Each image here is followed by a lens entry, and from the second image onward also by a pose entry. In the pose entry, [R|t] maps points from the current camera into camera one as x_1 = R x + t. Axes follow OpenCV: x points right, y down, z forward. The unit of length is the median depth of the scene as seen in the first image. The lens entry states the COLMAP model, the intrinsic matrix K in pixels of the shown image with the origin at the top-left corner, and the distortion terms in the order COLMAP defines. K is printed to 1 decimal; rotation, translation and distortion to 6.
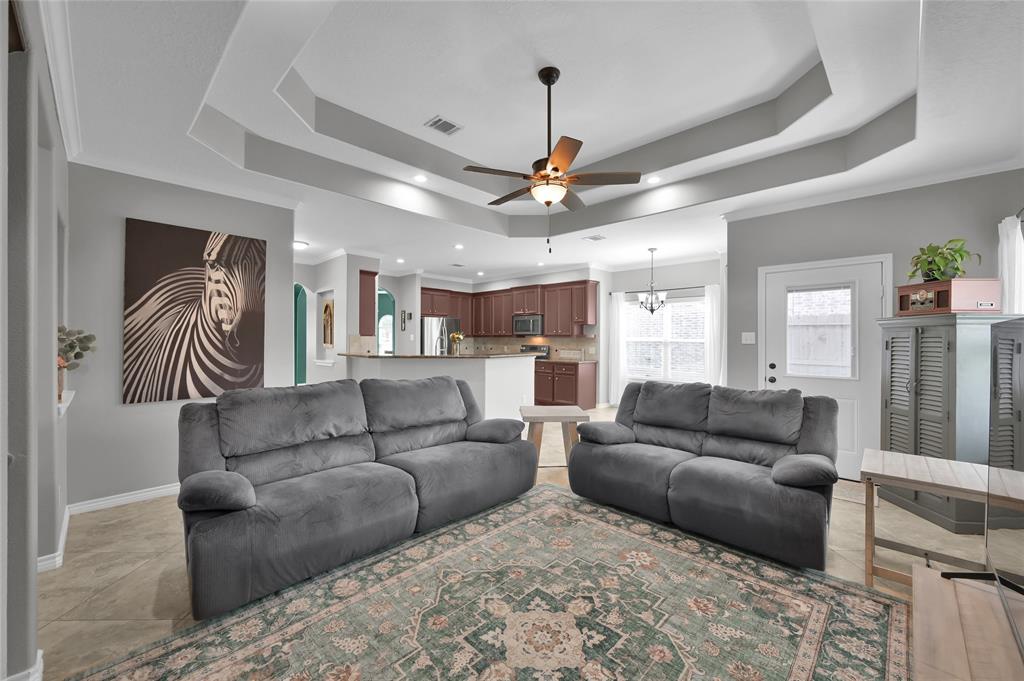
lens RADIAL K [[406.5, 0, 509.7], [0, 406.5, 339.7], [0, 0, 1]] dist [0.002584, 0.000360]
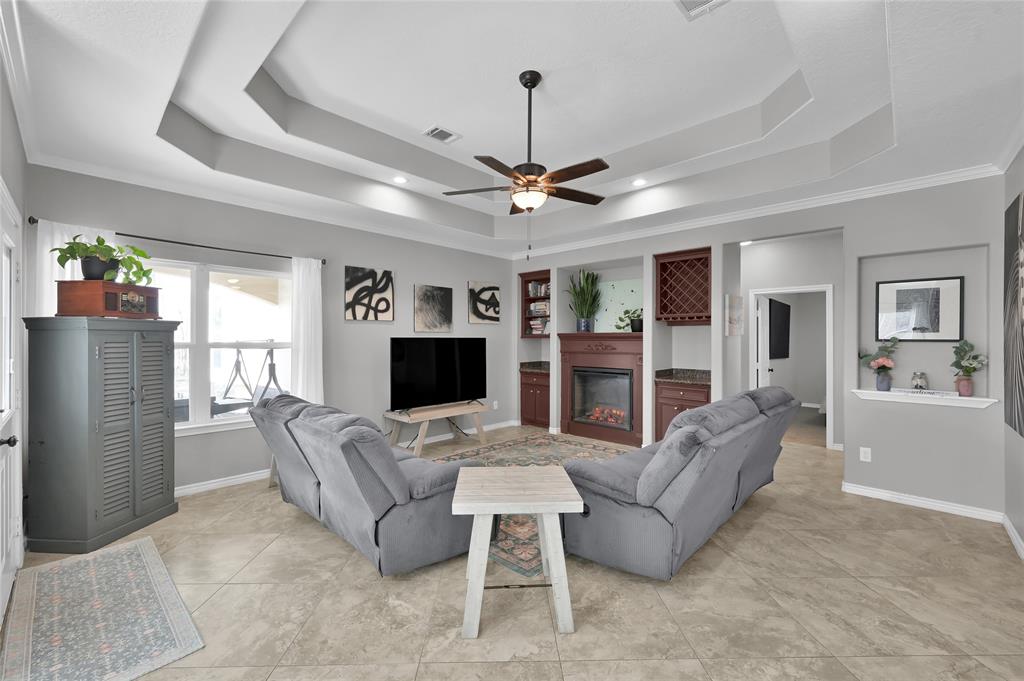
lens RADIAL K [[417.2, 0, 513.7], [0, 417.2, 337.4], [0, 0, 1]] dist [0.000949, 0.000079]
pose [[-0.999775, -0.005537, -0.020472, 0.063406], [-0.005531, 0.999985, -0.000361, -0.008484], [0.020474, -0.000247, -0.999790, 0.827397]]
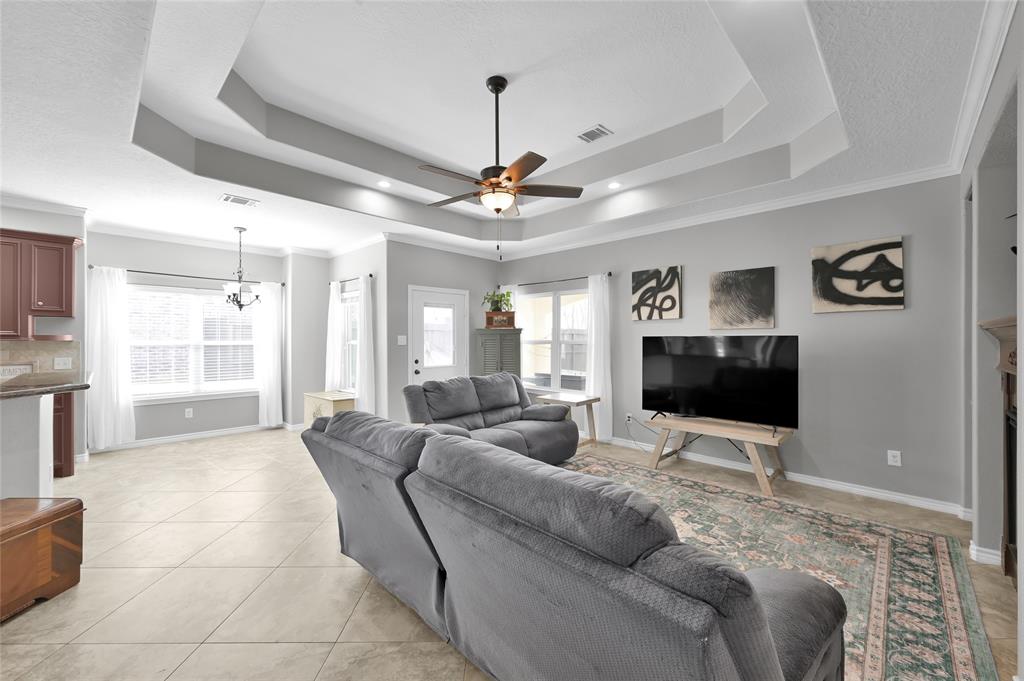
lens RADIAL K [[406.5, 0, 509.7], [0, 406.5, 339.7], [0, 0, 1]] dist [0.002584, 0.000360]
pose [[-0.000555, -0.006028, 0.999982, -0.378591], [0.003614, 0.999975, 0.006030, -0.007097], [-0.999993, 0.003618, -0.000533, 0.397503]]
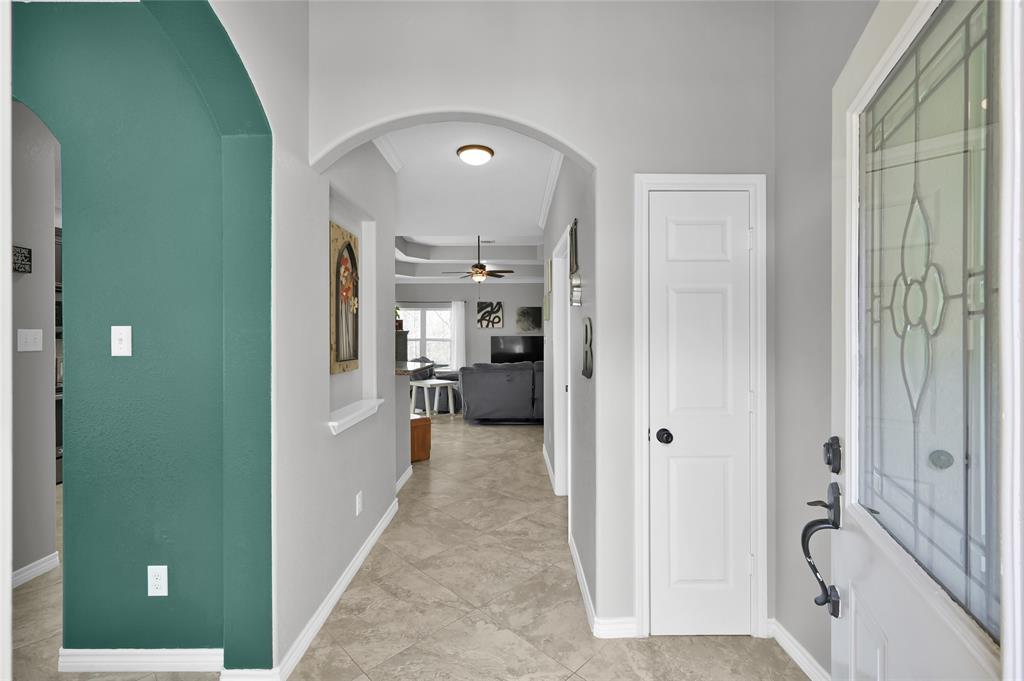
lens RADIAL K [[438.7, 0, 512.0], [0, 438.7, 340.5], [0, 0, 1]] dist [-0.000258, 0.000000]
pose [[-0.704609, -0.006652, 0.709564, -0.755461], [0.001833, 0.999936, 0.011194, -0.009375], [-0.709593, 0.009188, -0.704552, 1.090137]]
